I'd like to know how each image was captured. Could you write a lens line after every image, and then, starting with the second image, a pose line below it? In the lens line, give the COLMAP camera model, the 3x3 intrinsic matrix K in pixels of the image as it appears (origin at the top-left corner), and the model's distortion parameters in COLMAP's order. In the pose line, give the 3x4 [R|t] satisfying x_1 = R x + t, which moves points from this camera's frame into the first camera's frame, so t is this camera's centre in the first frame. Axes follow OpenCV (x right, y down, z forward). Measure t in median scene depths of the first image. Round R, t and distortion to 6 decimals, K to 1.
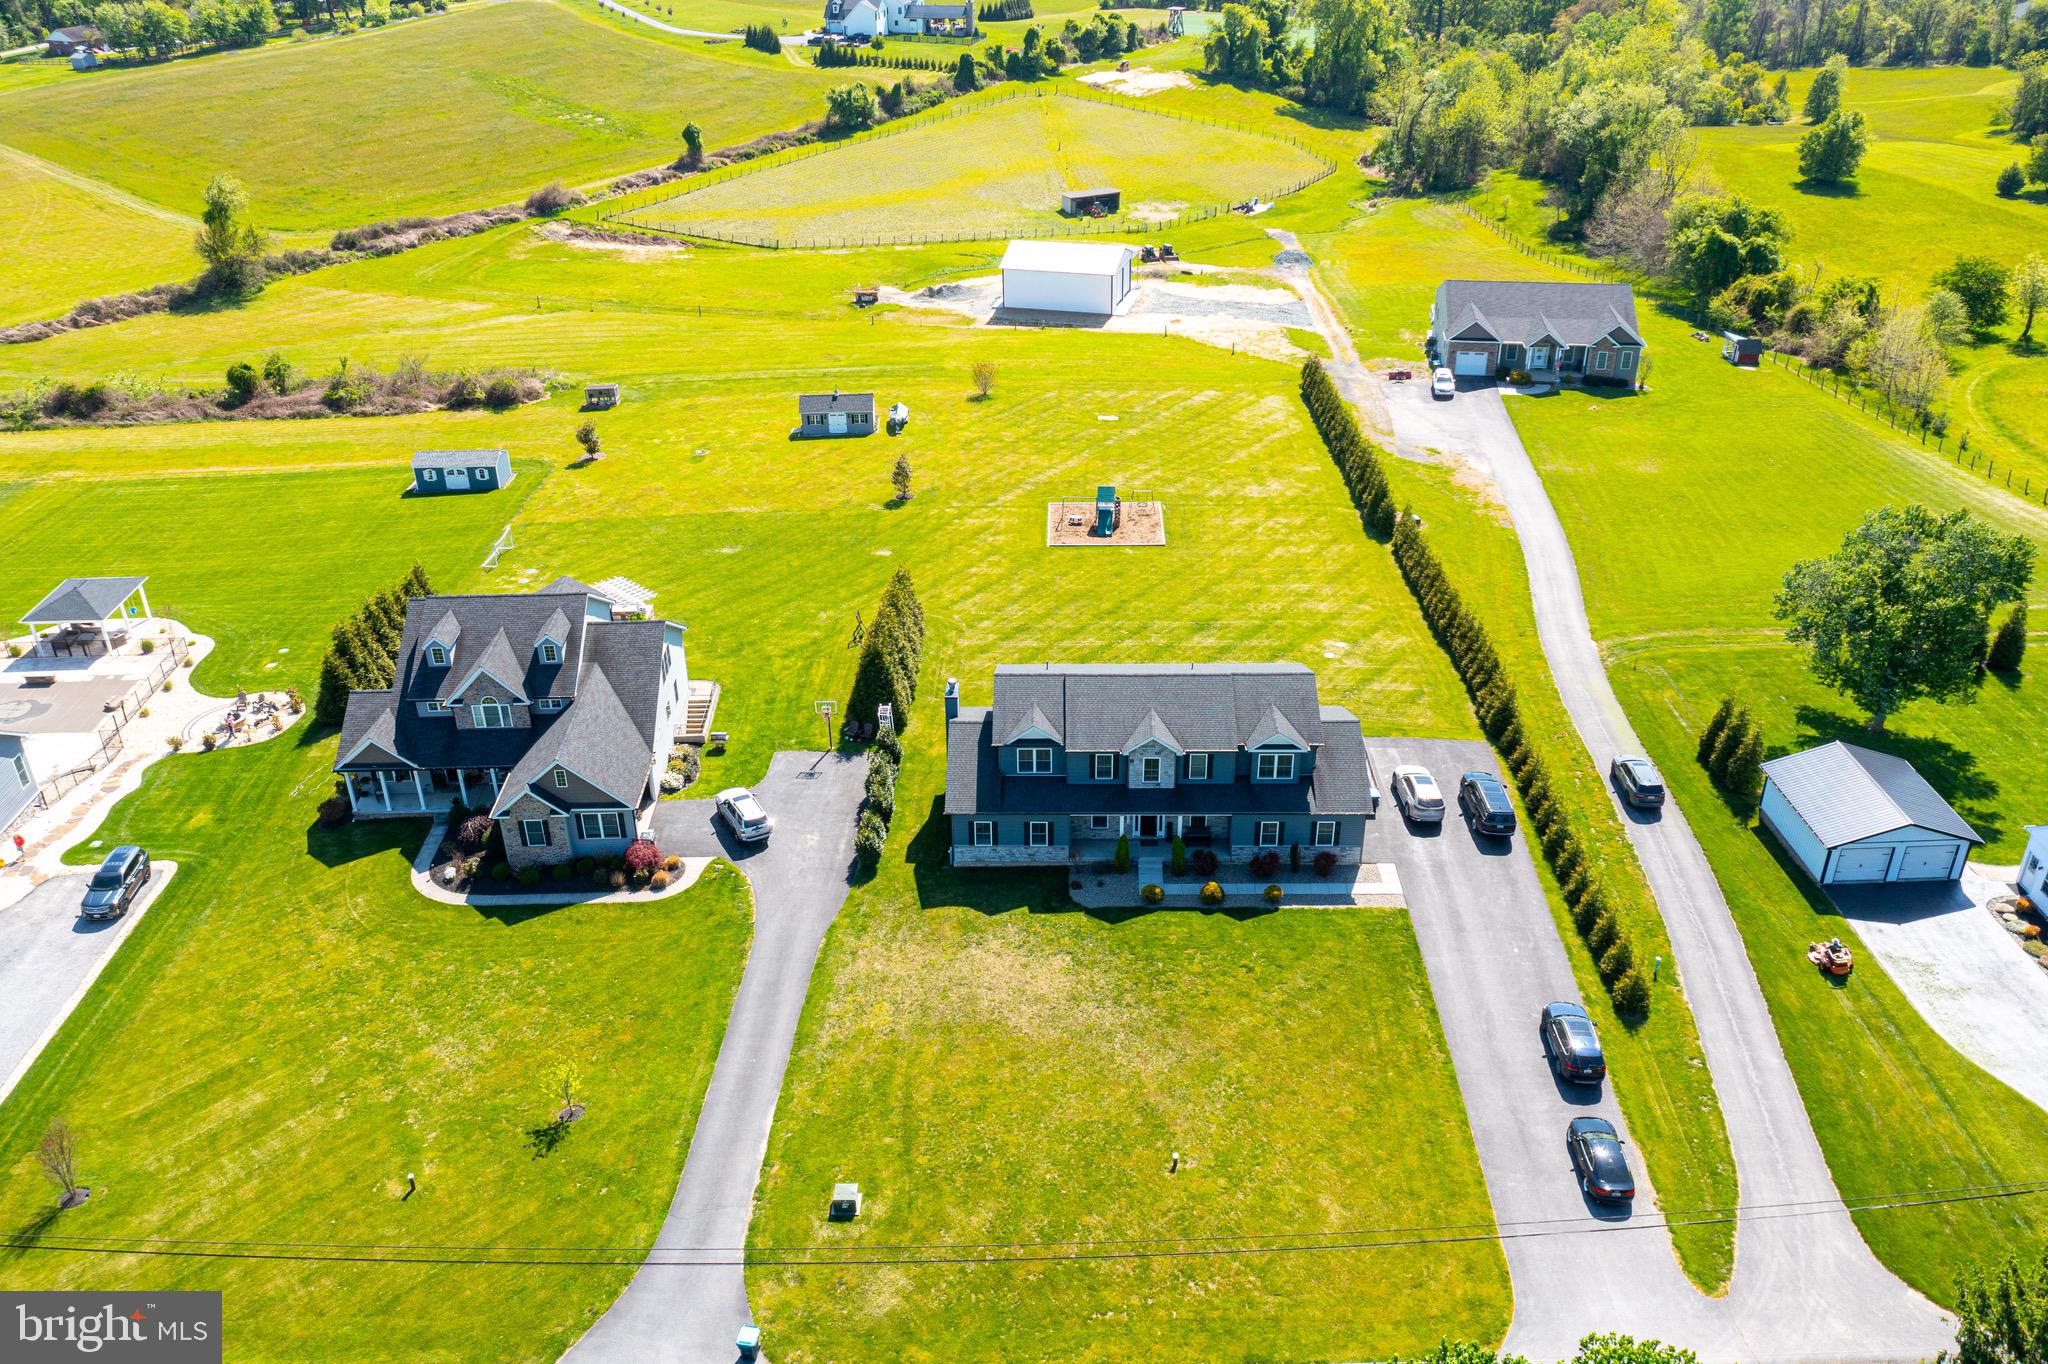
lens RADIAL K [[1598.6, 0, 1024.0], [0, 1598.6, 682.0], [0, 0, 1]] dist [-0.011158, 0.008145]
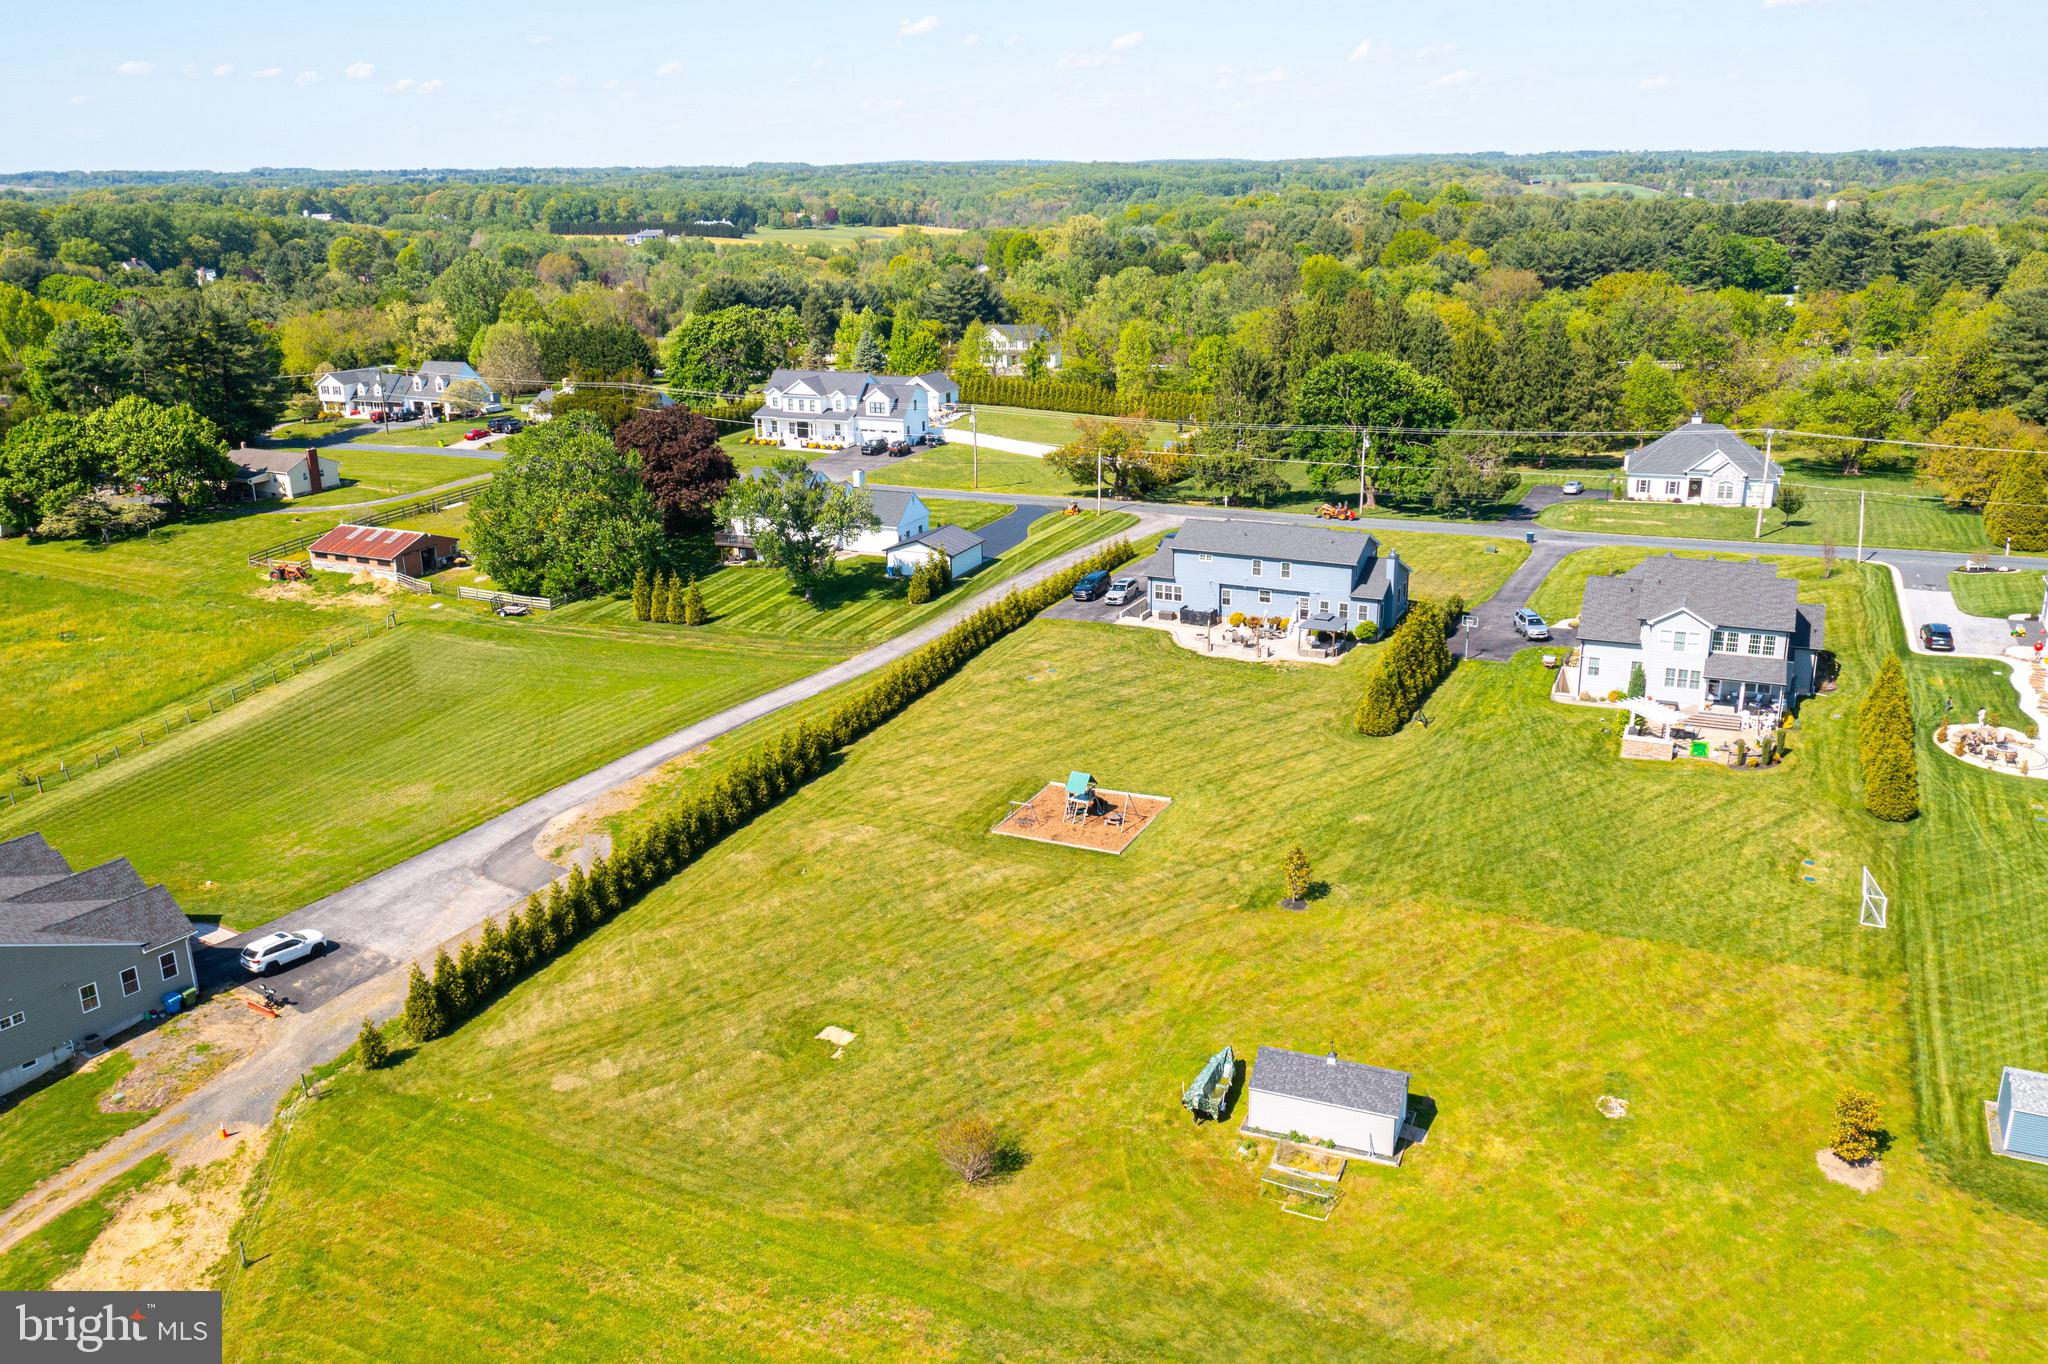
lens RADIAL K [[1615.6, 0, 1019.0], [0, 1615.6, 667.8], [0, 0, 1]] dist [-0.018570, 0.003104]
pose [[-0.900788, -0.094283, 0.423901, -0.228284], [0.244132, 0.697342, 0.673880, -0.618112], [-0.359140, 0.710510, -0.605140, 1.243954]]
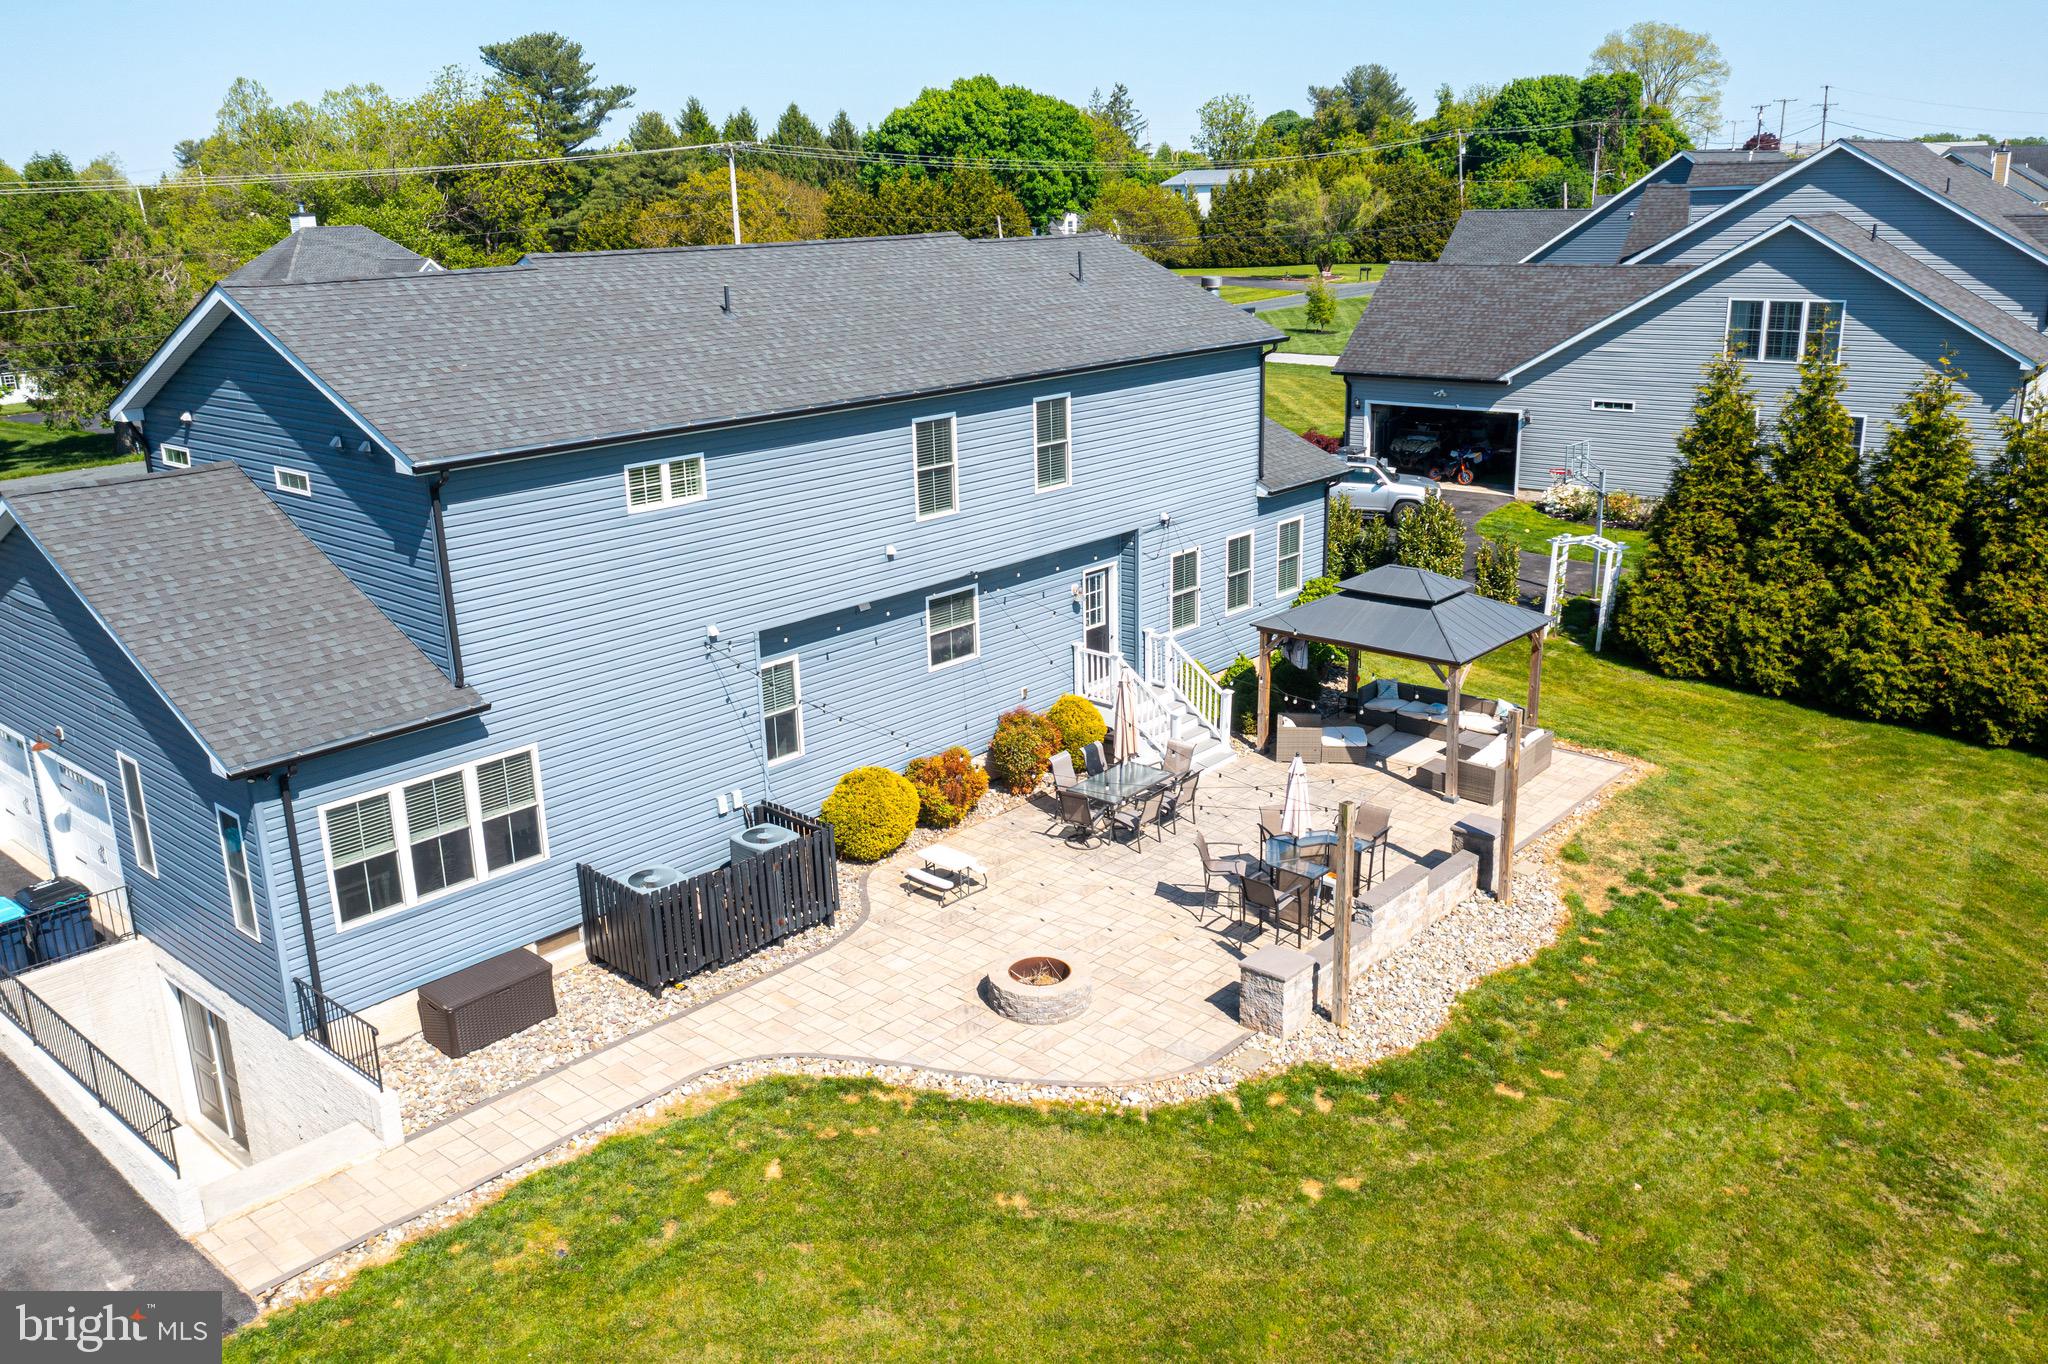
lens RADIAL K [[1615.6, 0, 1019.0], [0, 1615.6, 667.8], [0, 0, 1]] dist [-0.018570, 0.003104]
pose [[-0.648038, 0.246942, -0.720463, 0.158871], [-0.343488, 0.749540, 0.565867, -0.074185], [0.679752, 0.614173, -0.400909, 0.670660]]
